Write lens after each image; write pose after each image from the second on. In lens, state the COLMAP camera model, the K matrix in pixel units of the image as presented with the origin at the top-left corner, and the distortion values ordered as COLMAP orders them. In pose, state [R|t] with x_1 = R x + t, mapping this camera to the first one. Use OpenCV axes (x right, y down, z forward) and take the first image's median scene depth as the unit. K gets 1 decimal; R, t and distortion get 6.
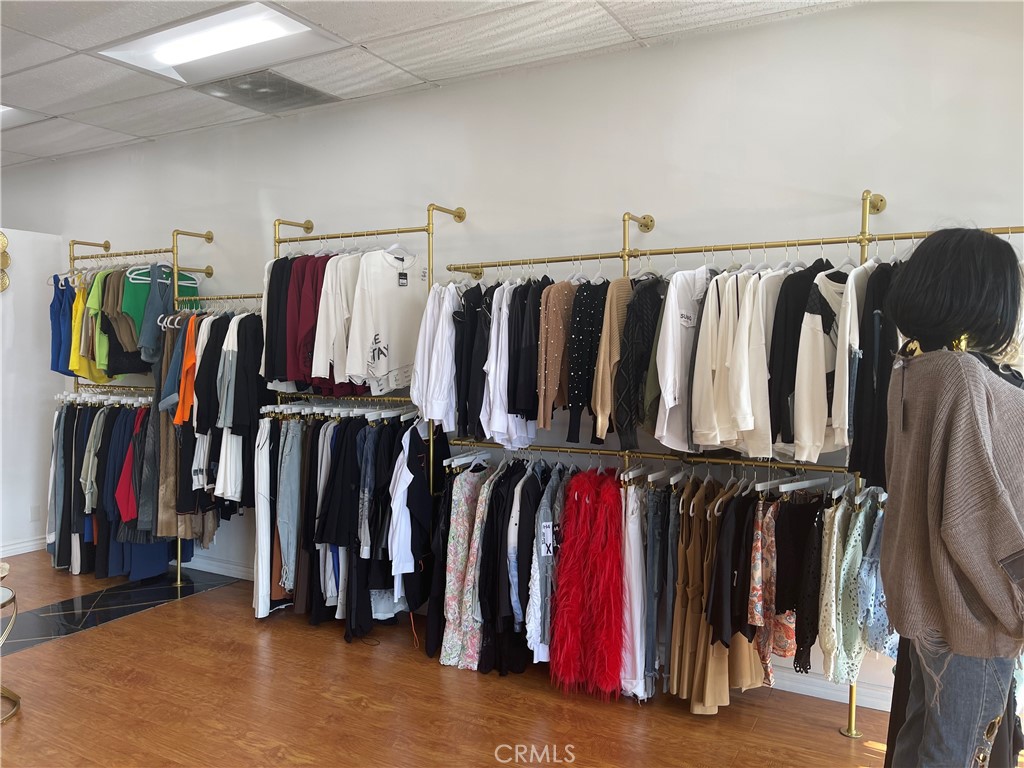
lens RADIAL K [[783.2, 0, 508.0], [0, 783.2, 390.7], [0, 0, 1]] dist [0.054944, -0.076399]
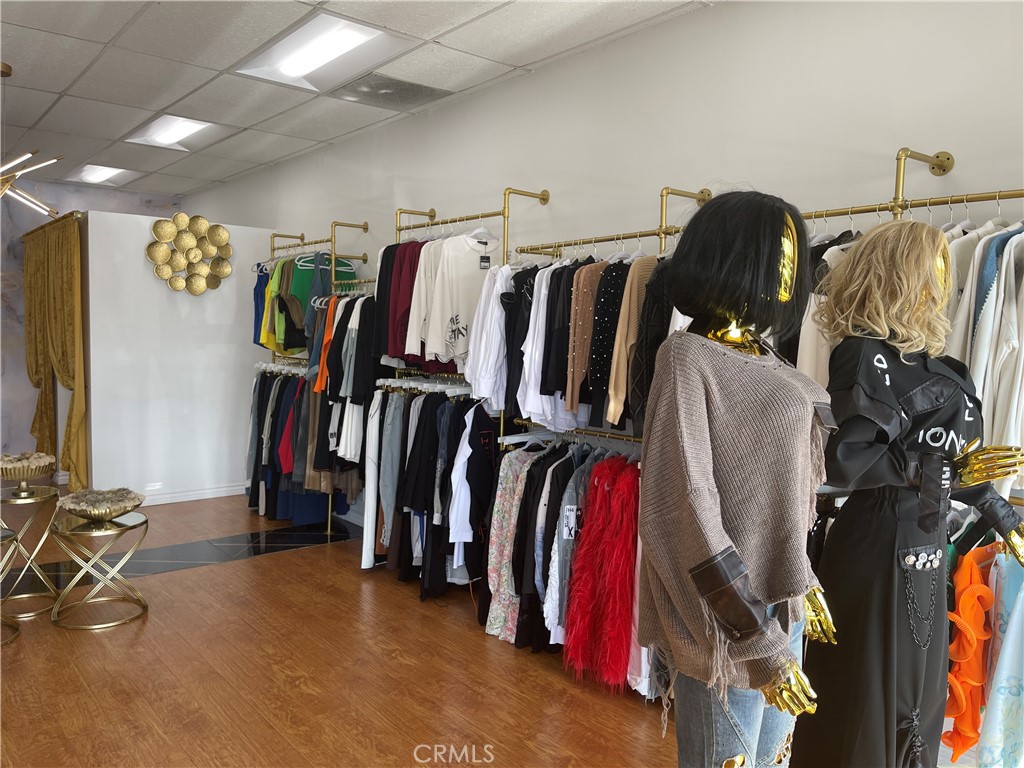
lens RADIAL K [[783.2, 0, 508.0], [0, 783.2, 390.7], [0, 0, 1]] dist [0.054944, -0.076399]
pose [[0.931433, 0.046297, -0.360955, 0.279155], [-0.040215, 0.998894, 0.024345, 0.001522], [0.361683, -0.008160, 0.932265, 0.041305]]
